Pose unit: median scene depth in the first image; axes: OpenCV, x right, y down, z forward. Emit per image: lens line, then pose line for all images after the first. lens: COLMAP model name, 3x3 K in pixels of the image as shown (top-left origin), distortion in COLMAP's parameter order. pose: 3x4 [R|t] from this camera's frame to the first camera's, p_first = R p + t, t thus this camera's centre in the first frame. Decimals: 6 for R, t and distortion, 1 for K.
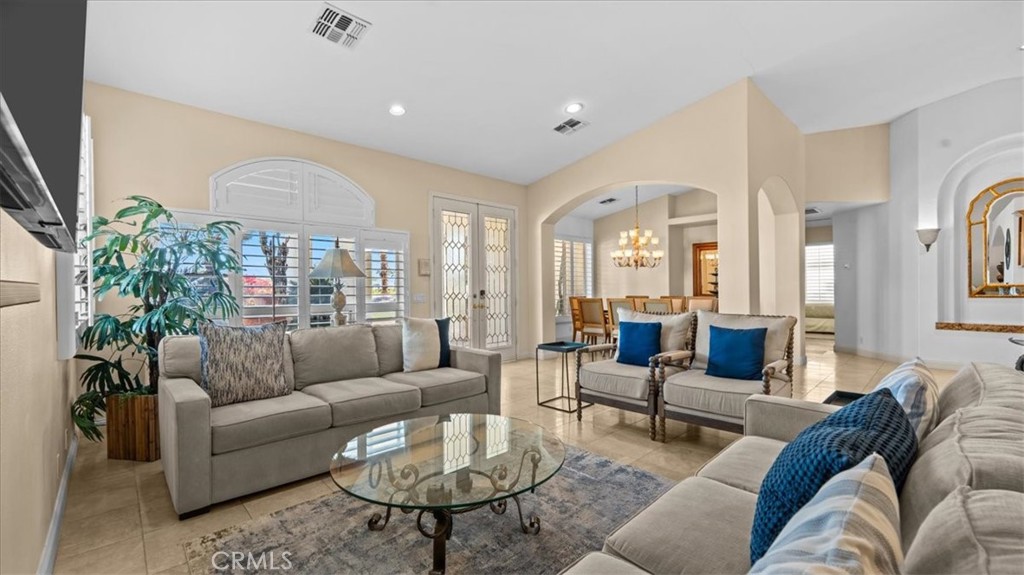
lens RADIAL K [[410.6, 0, 512.0], [0, 410.6, 287.5], [0, 0, 1]] dist [0.000670, 0.000144]
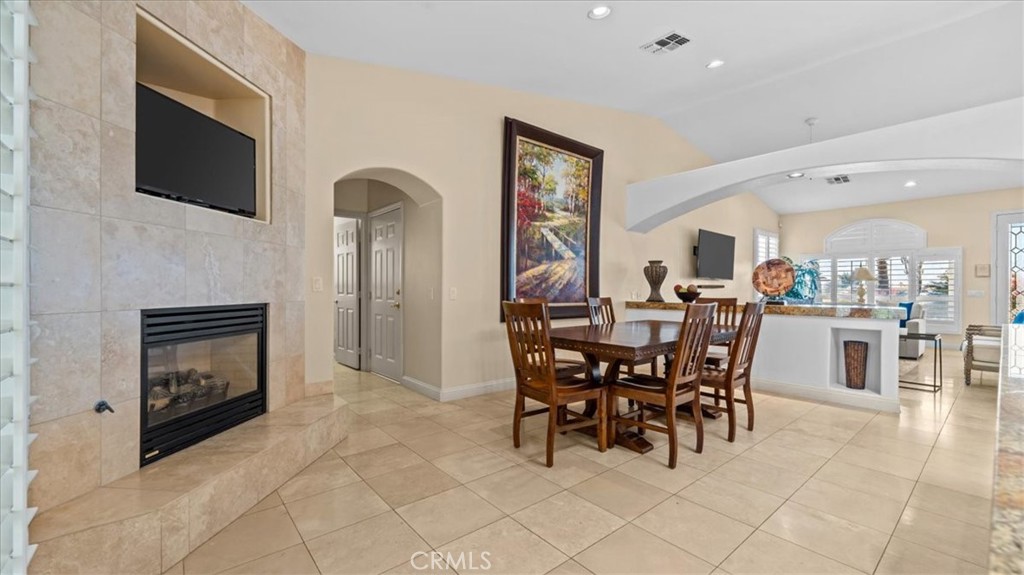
lens RADIAL K [[410.6, 0, 512.0], [0, 410.6, 287.5], [0, 0, 1]] dist [0.000670, 0.000144]
pose [[-0.068190, 0.013214, -0.997585, 1.588417], [0.007401, 0.999891, 0.012739, -0.028228], [0.997645, -0.006515, -0.068280, -0.578497]]
